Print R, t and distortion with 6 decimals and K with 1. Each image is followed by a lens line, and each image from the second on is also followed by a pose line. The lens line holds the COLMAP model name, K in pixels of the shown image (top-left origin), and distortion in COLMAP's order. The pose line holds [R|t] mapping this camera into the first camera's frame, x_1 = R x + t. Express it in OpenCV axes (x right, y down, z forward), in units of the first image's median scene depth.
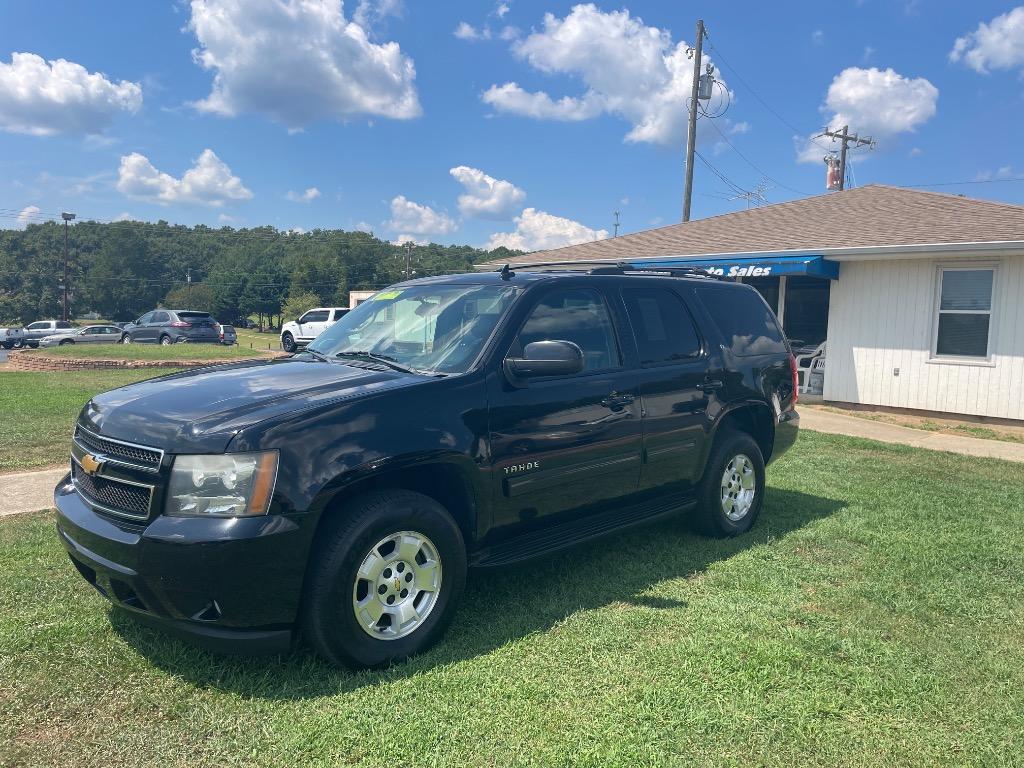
lens RADIAL K [[773.3, 0, 513.3], [0, 773.3, 389.8], [0, 0, 1]] dist [0.058480, -0.065143]
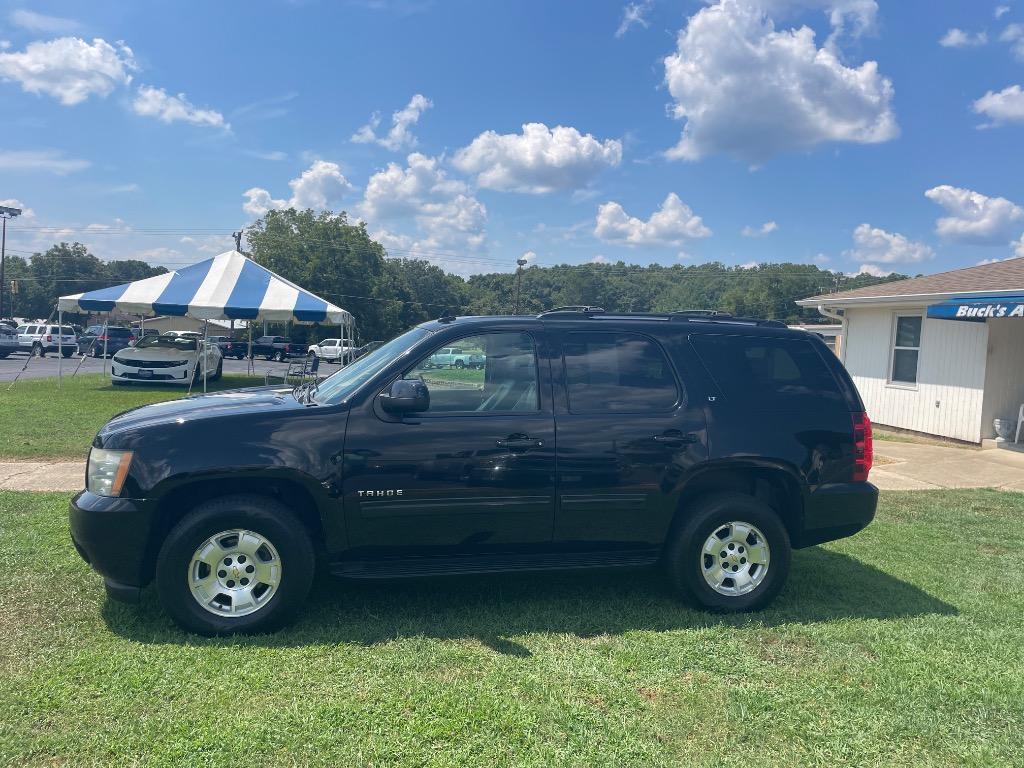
lens RADIAL K [[773.3, 0, 512.4], [0, 773.3, 379.0], [0, 0, 1]] dist [0.058480, -0.065143]
pose [[0.846311, 0.046522, -0.530654, 0.741309], [-0.076592, 0.996455, -0.034794, -0.038362], [0.527155, 0.070091, 0.846874, 0.142463]]
